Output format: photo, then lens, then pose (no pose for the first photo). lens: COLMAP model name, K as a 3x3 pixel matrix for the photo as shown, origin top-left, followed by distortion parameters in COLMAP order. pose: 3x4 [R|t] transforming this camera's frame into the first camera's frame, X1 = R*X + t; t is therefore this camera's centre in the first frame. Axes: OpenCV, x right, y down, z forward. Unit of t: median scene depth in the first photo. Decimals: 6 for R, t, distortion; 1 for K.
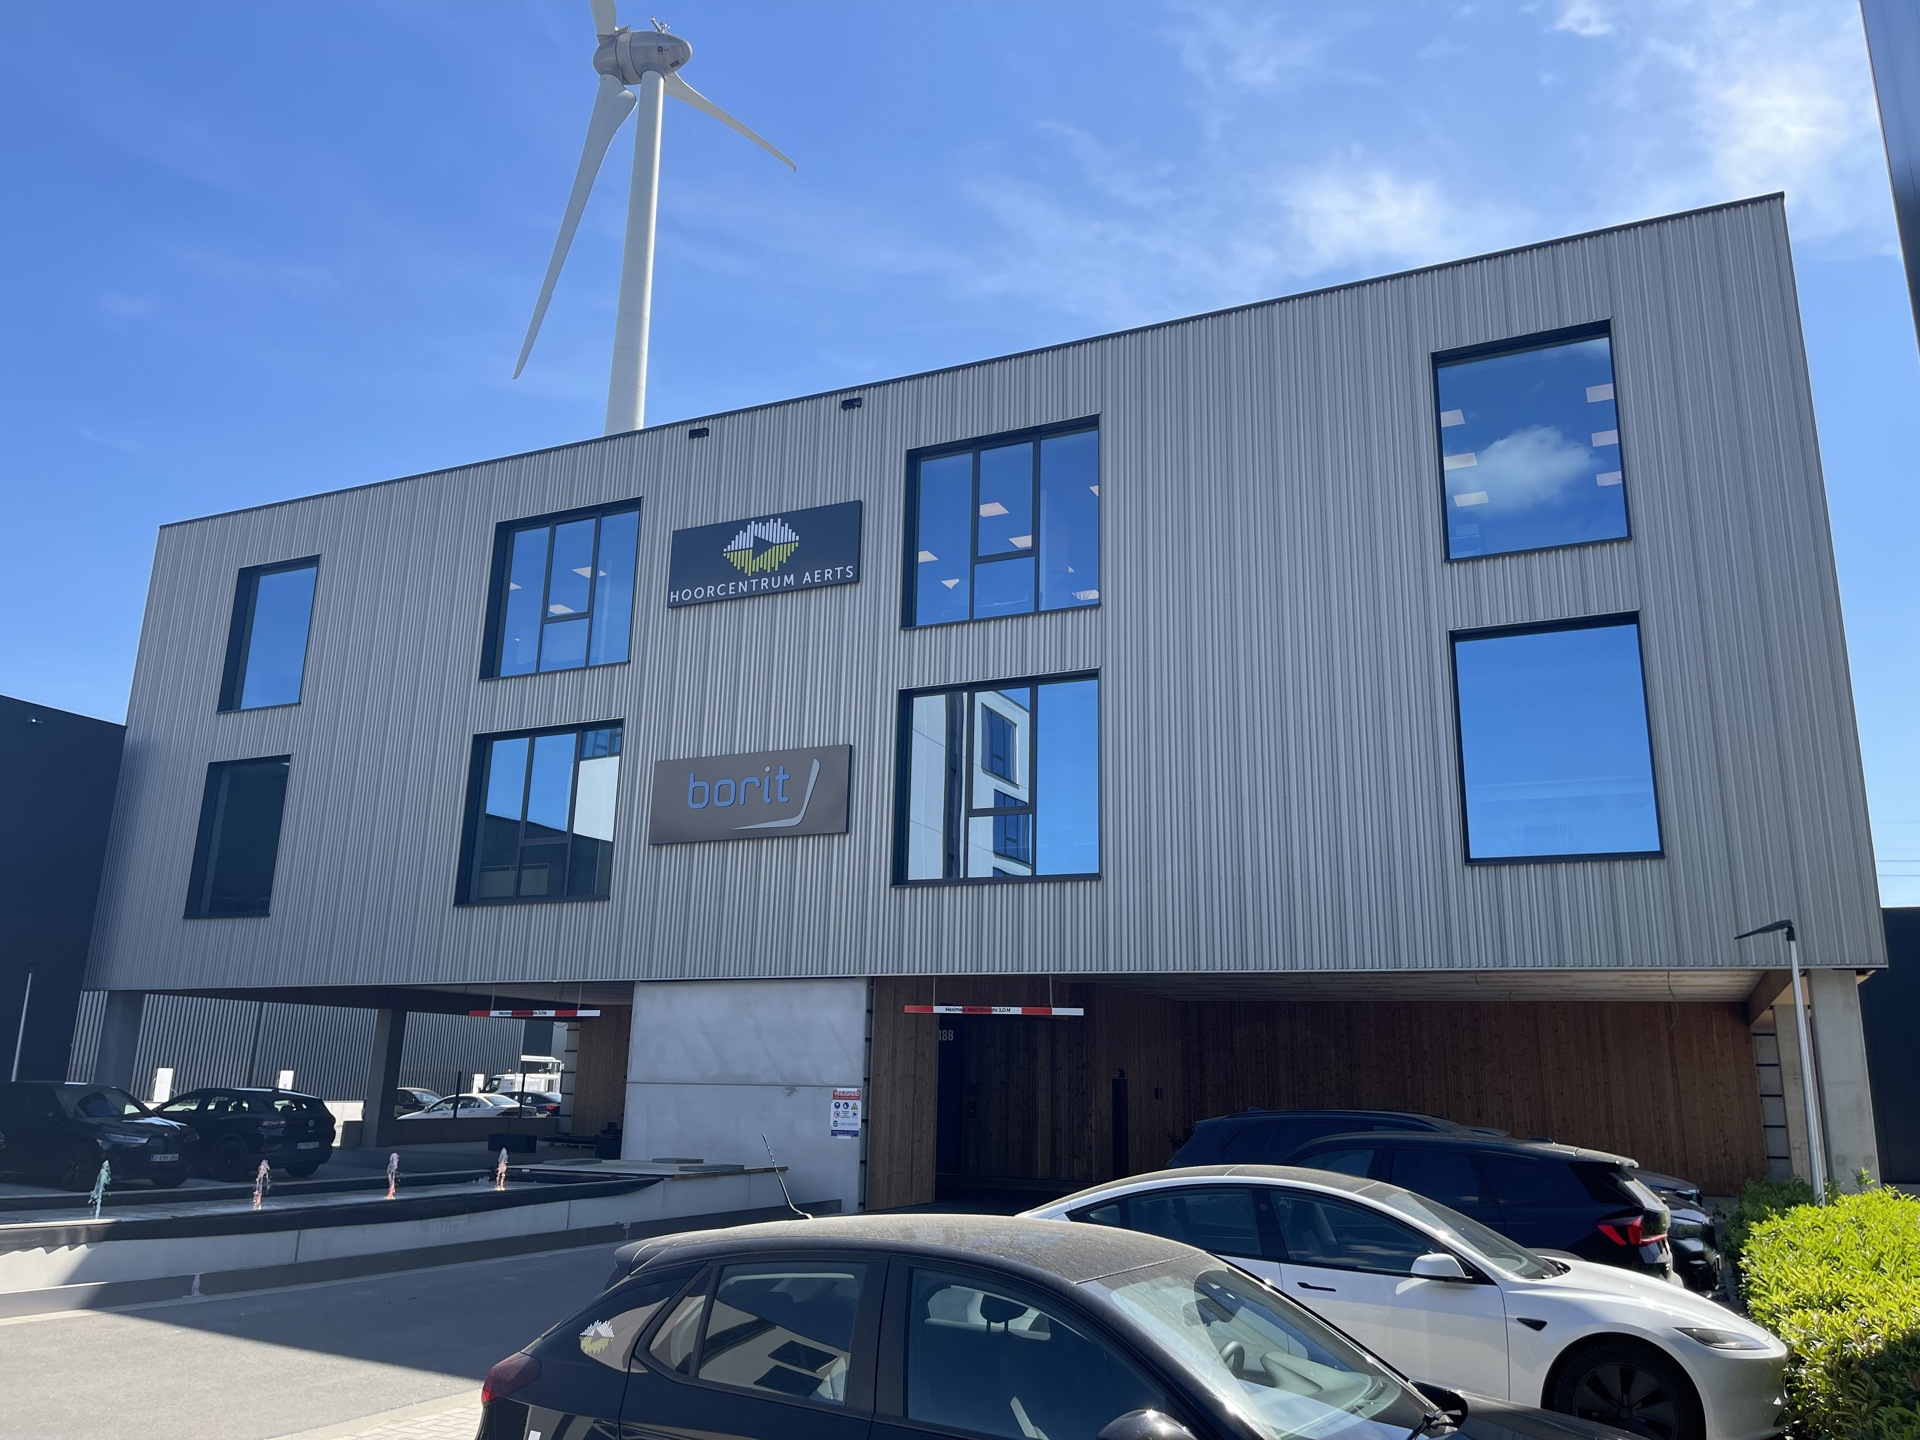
lens RADIAL K [[1446.9, 0, 955.7], [0, 1446.9, 709.9], [0, 0, 1]] dist [0.036882, -0.026439]
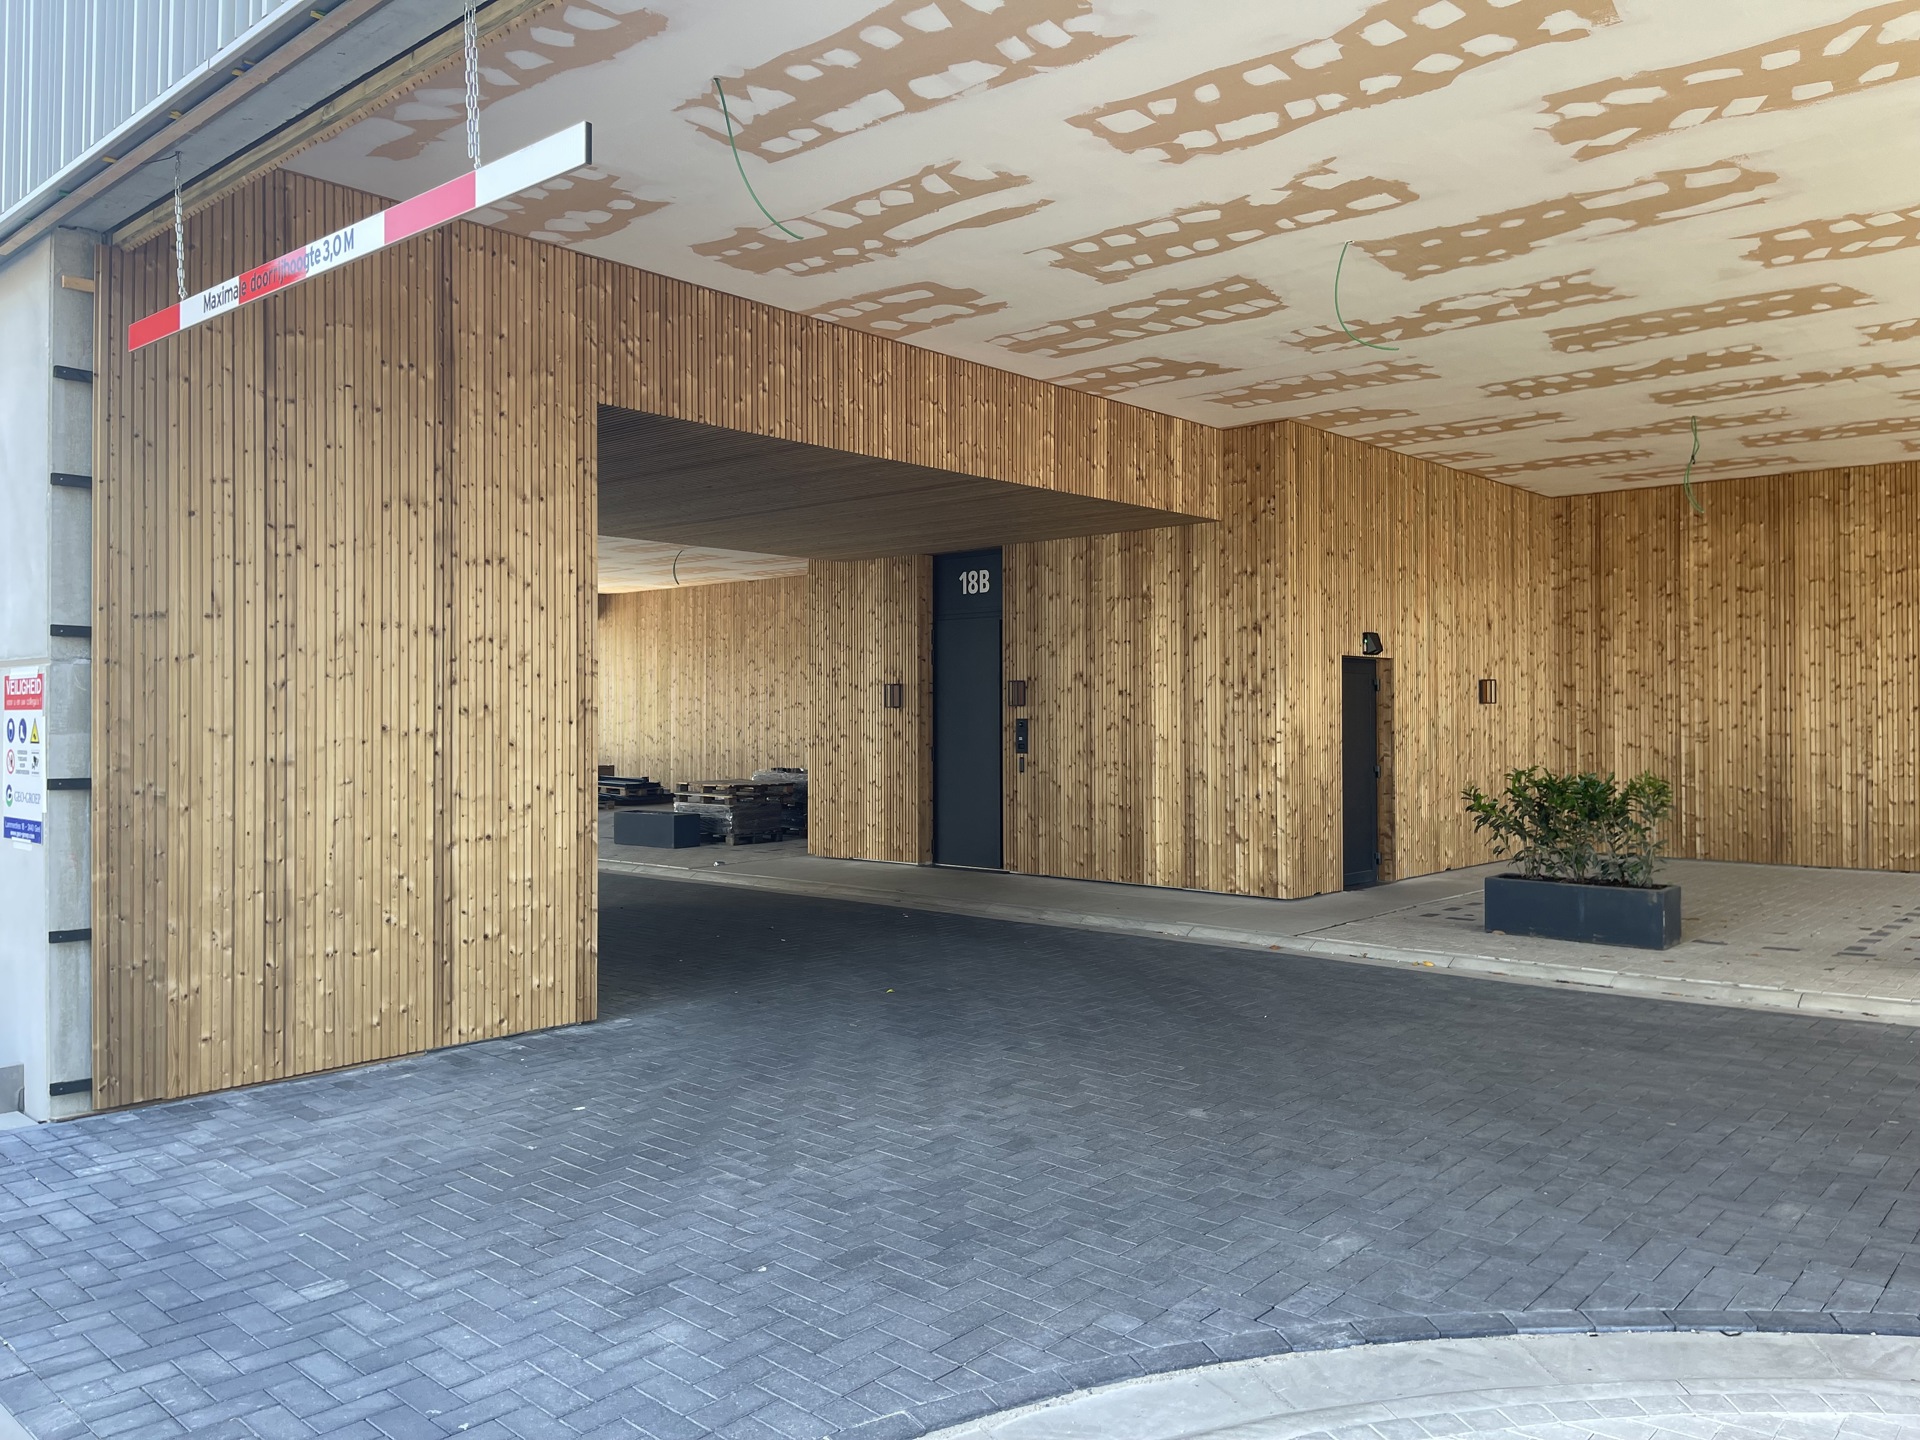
lens RADIAL K [[1446.9, 0, 945.4], [0, 1446.9, 710.1], [0, 0, 1]] dist [0.036882, -0.026439]
pose [[0.955617, -0.026989, -0.293372, 0.161821], [0.097849, 0.968343, 0.229645, 0.219865], [0.277887, -0.248159, 0.928006, 0.783503]]
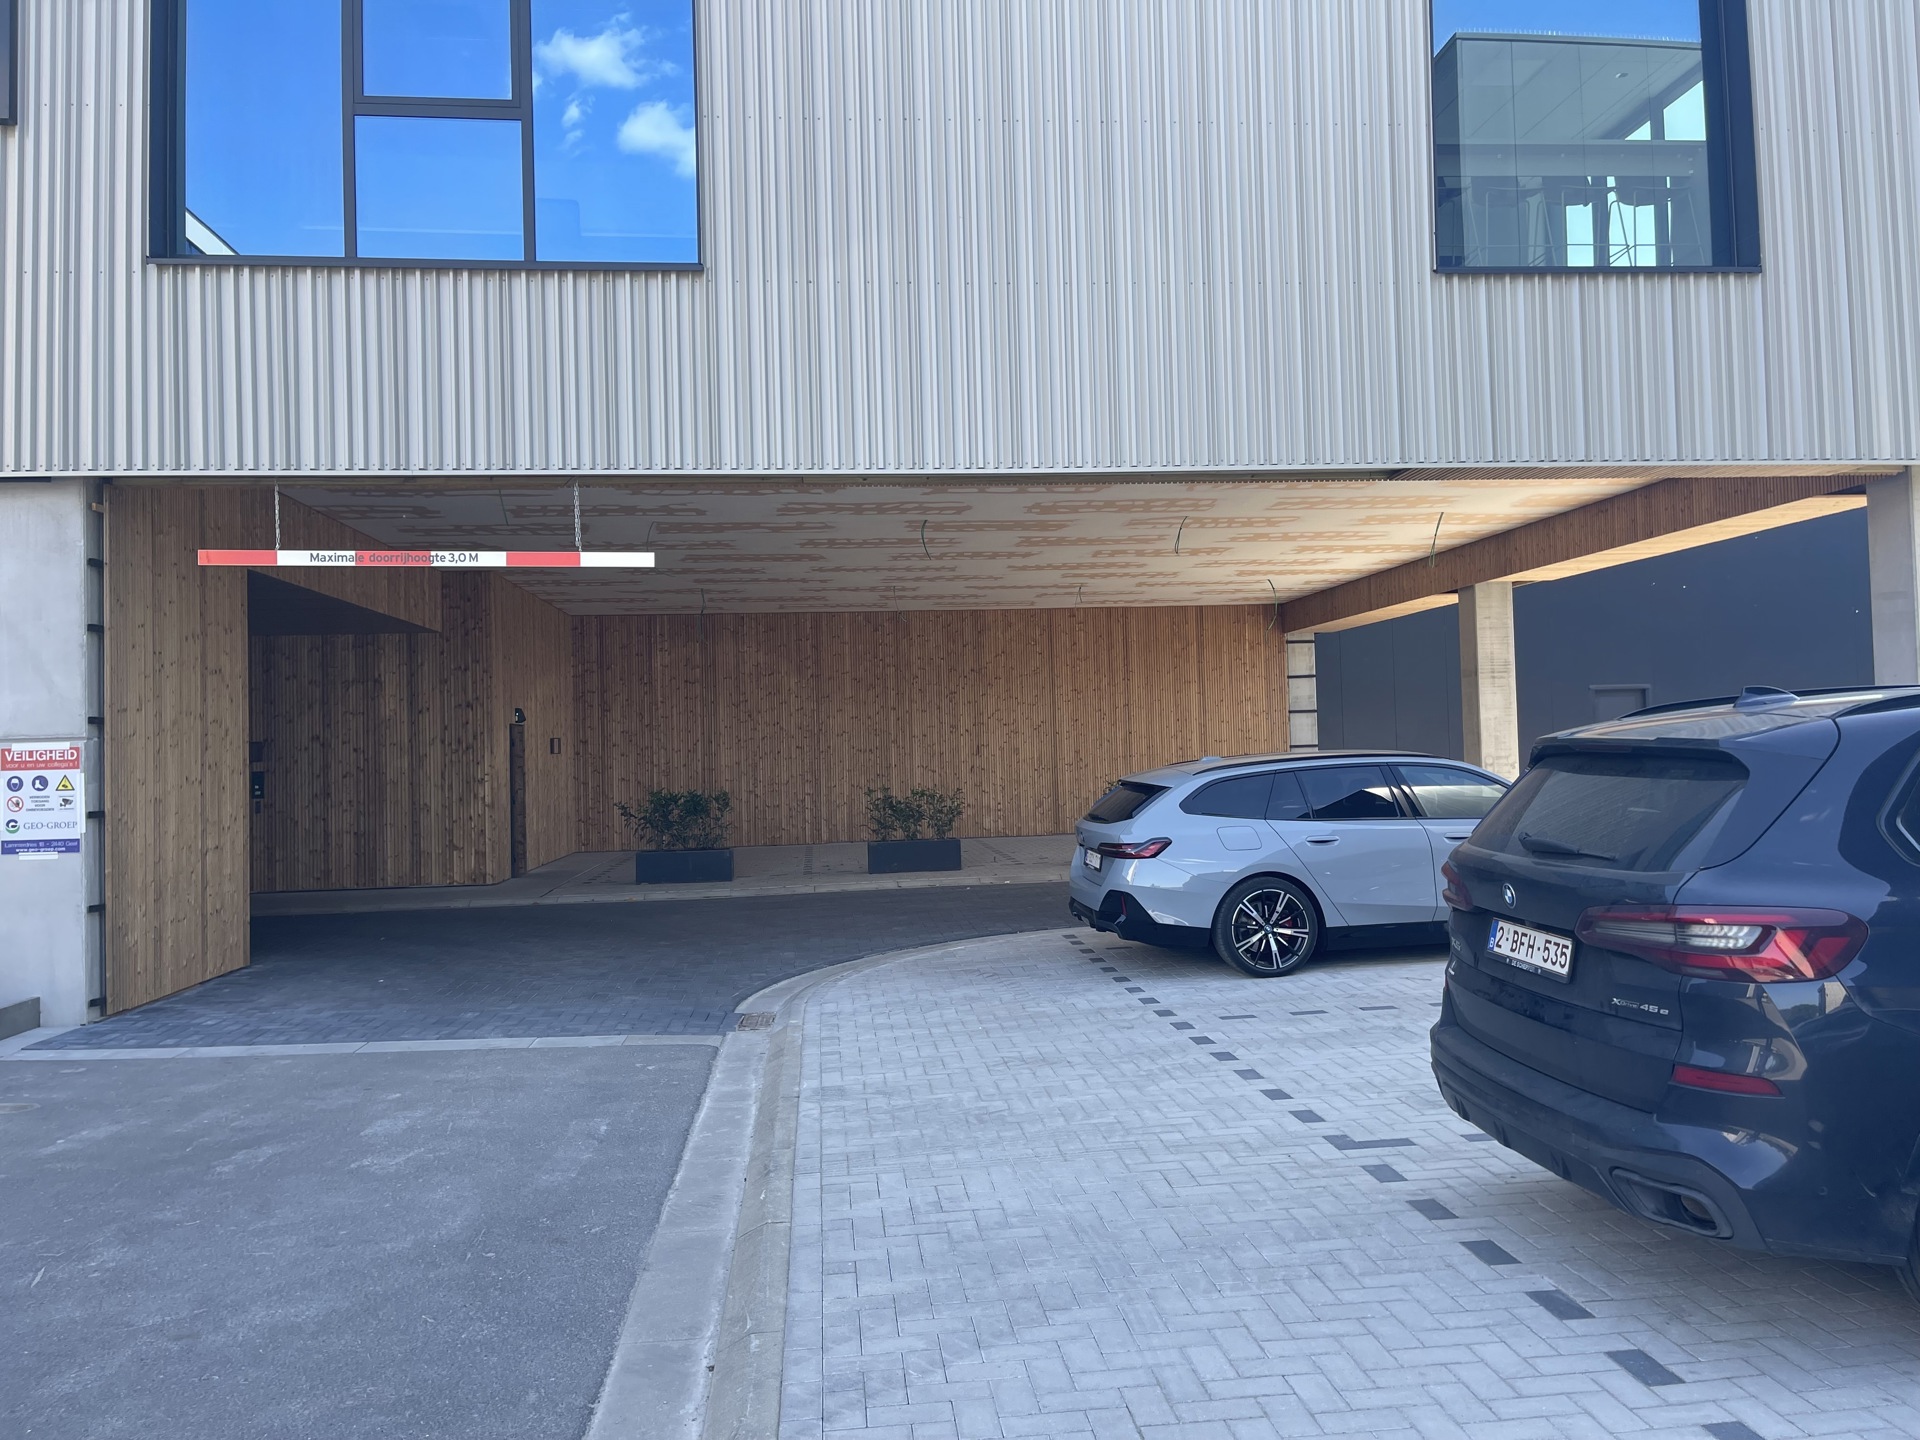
lens RADIAL K [[1446.9, 0, 978.7], [0, 1446.9, 701.9], [0, 0, 1]] dist [0.036882, -0.026439]
pose [[0.850241, -0.027615, 0.525669, -0.065096], [-0.088091, 0.977076, 0.193810, 0.142195], [-0.518970, -0.211092, 0.828318, 0.508111]]
